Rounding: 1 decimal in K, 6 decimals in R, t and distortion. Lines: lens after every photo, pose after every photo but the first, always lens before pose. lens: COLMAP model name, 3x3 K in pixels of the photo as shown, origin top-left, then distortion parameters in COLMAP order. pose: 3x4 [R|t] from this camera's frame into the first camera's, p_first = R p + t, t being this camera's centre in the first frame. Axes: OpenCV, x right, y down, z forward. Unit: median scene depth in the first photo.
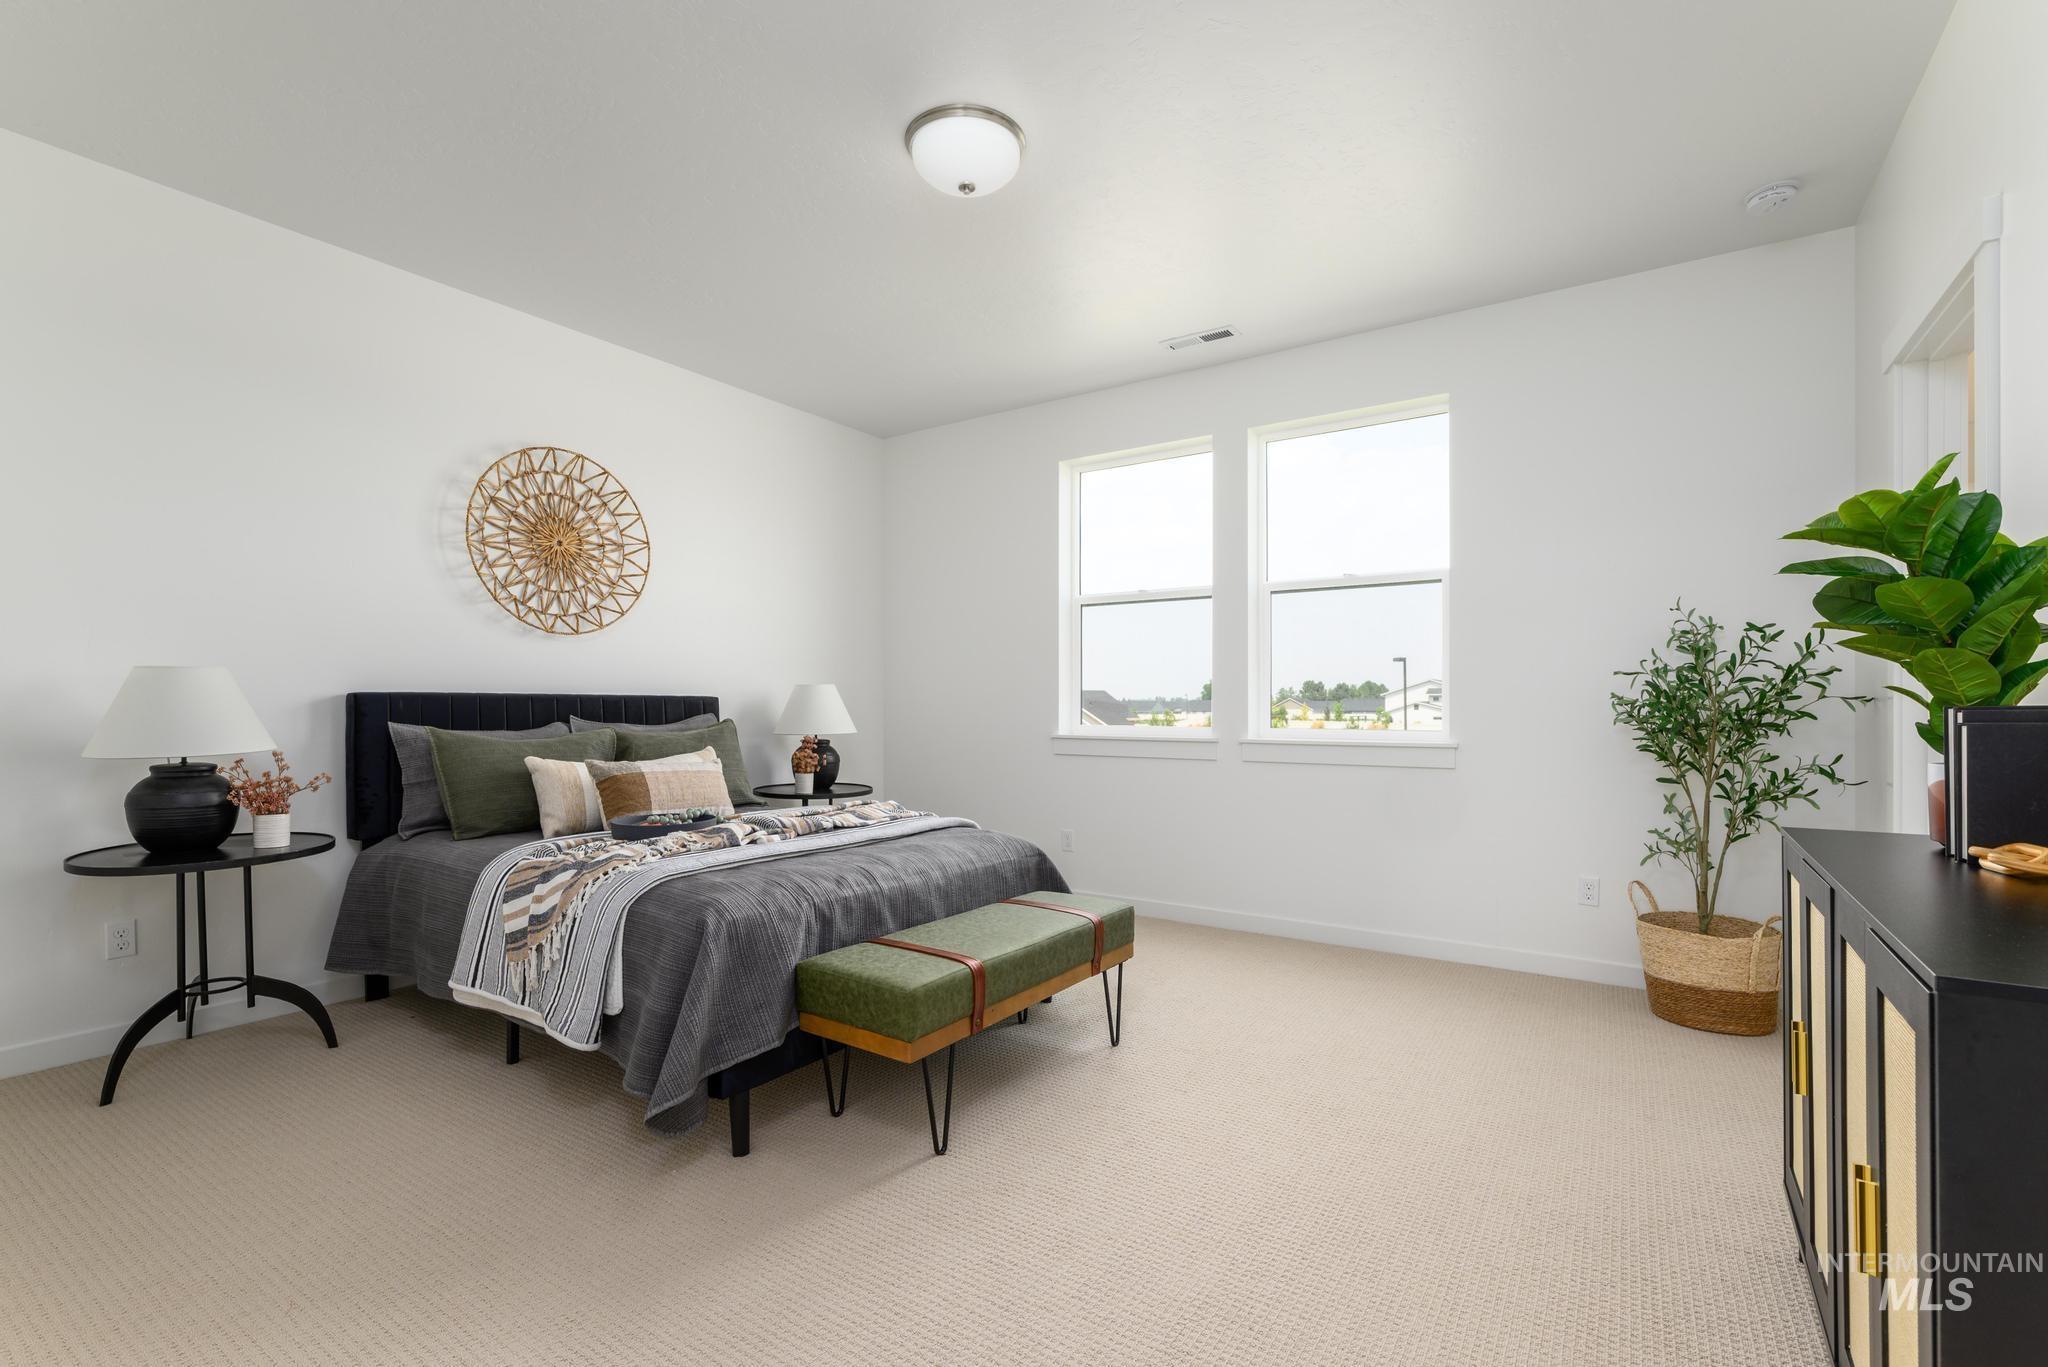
lens RADIAL K [[901.9, 0, 1018.1], [0, 901.9, 688.1], [0, 0, 1]] dist [-0.001551, 0.000280]
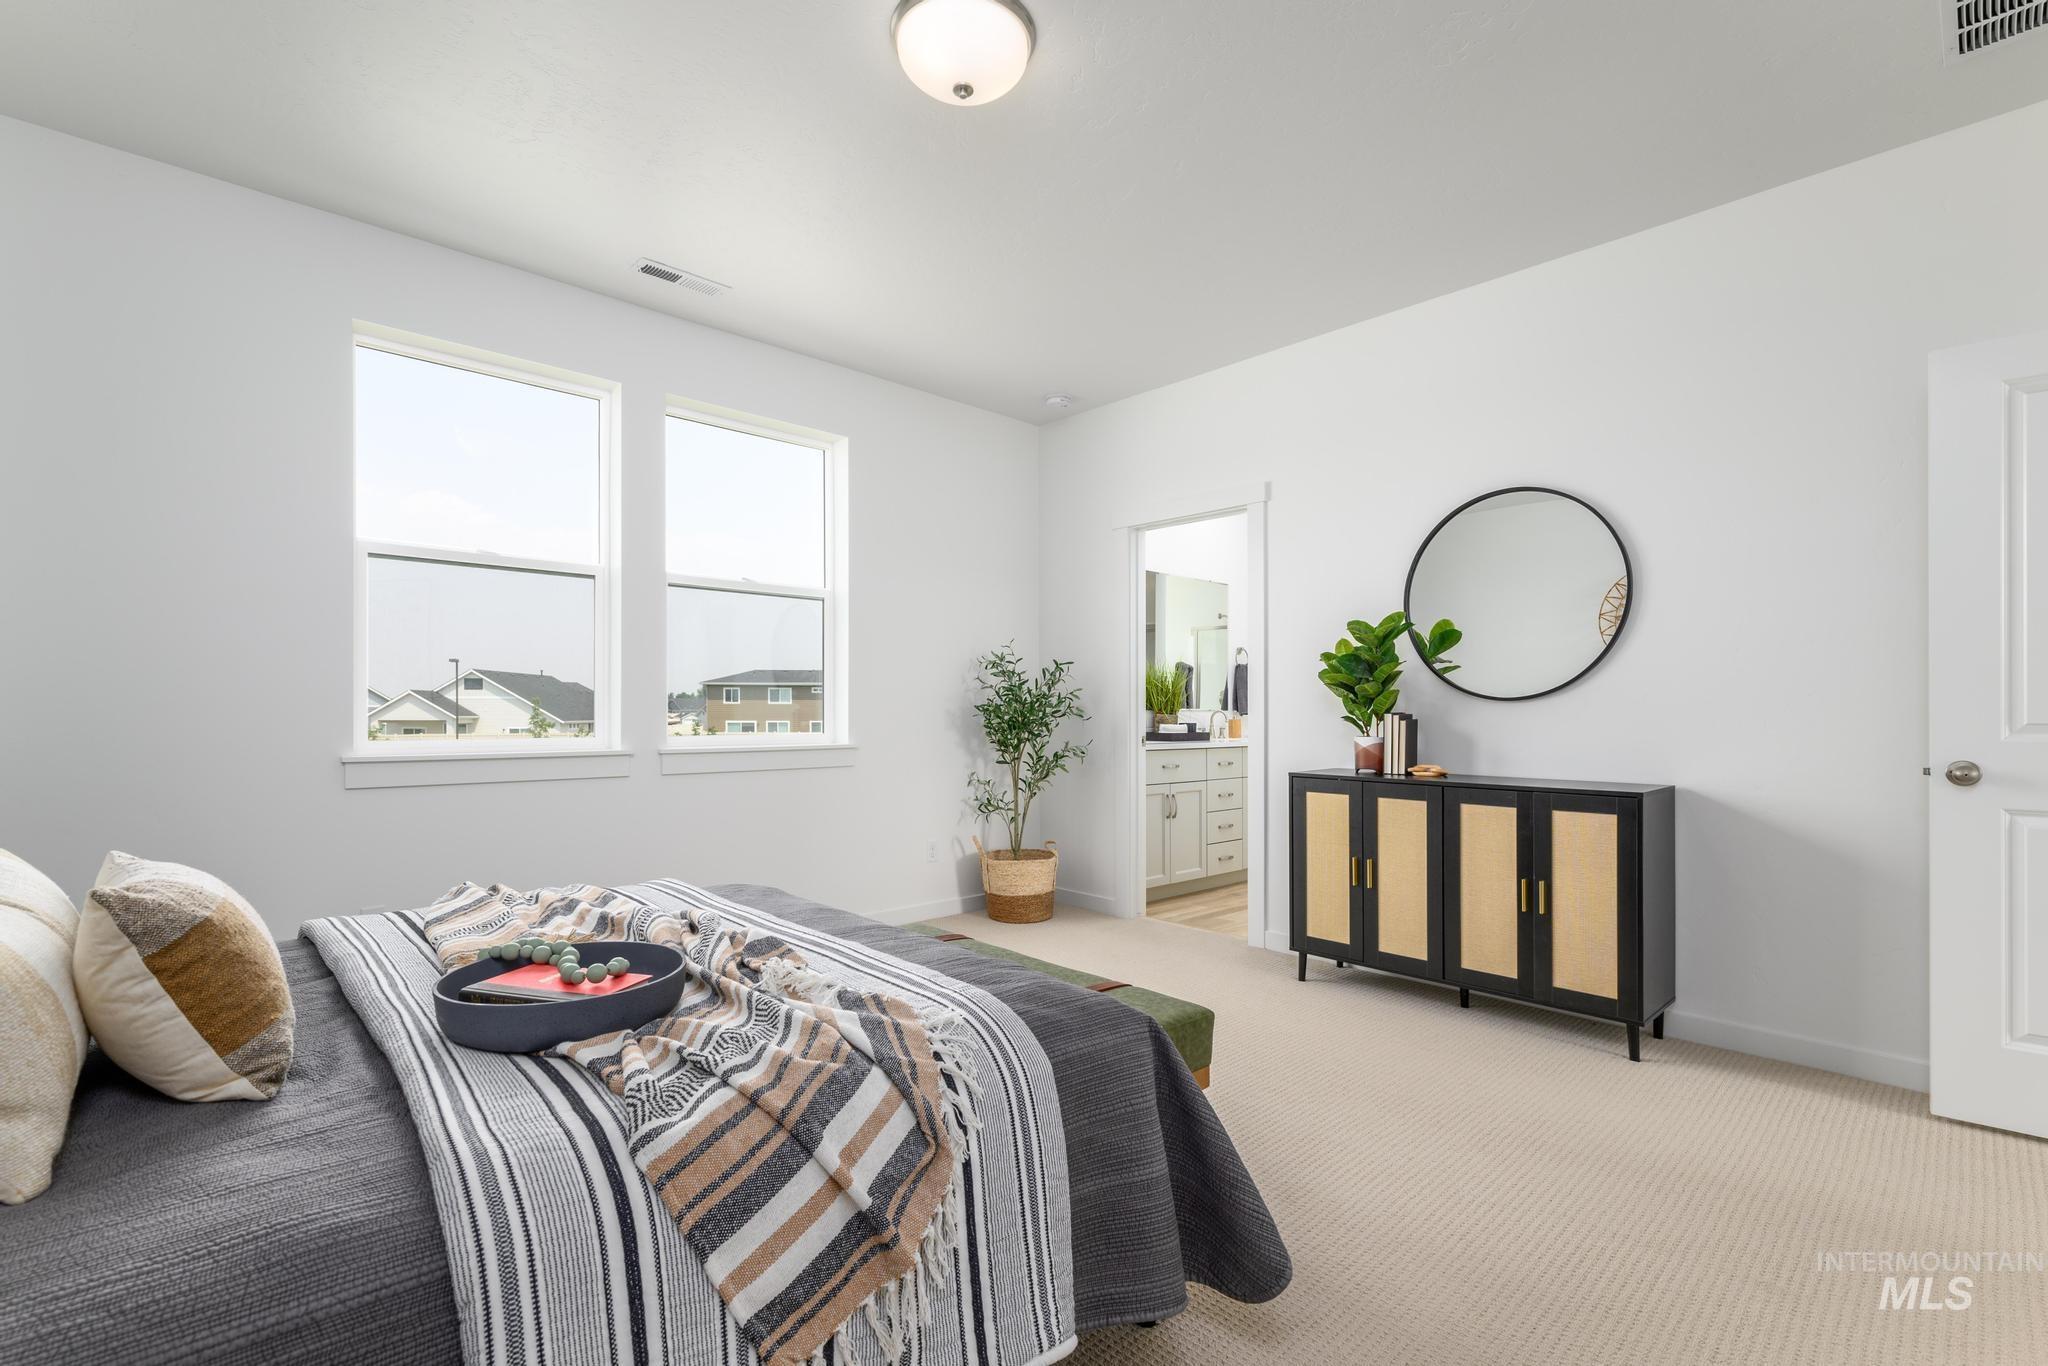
lens RADIAL K [[901.9, 0, 1018.0], [0, 901.9, 704.0], [0, 0, 1]] dist [-0.001551, 0.000280]
pose [[0.231023, 0.010639, 0.972890, -0.565959], [-0.018025, 0.999815, -0.006653, 0.013678], [-0.972781, -0.015999, 0.231172, 0.511898]]
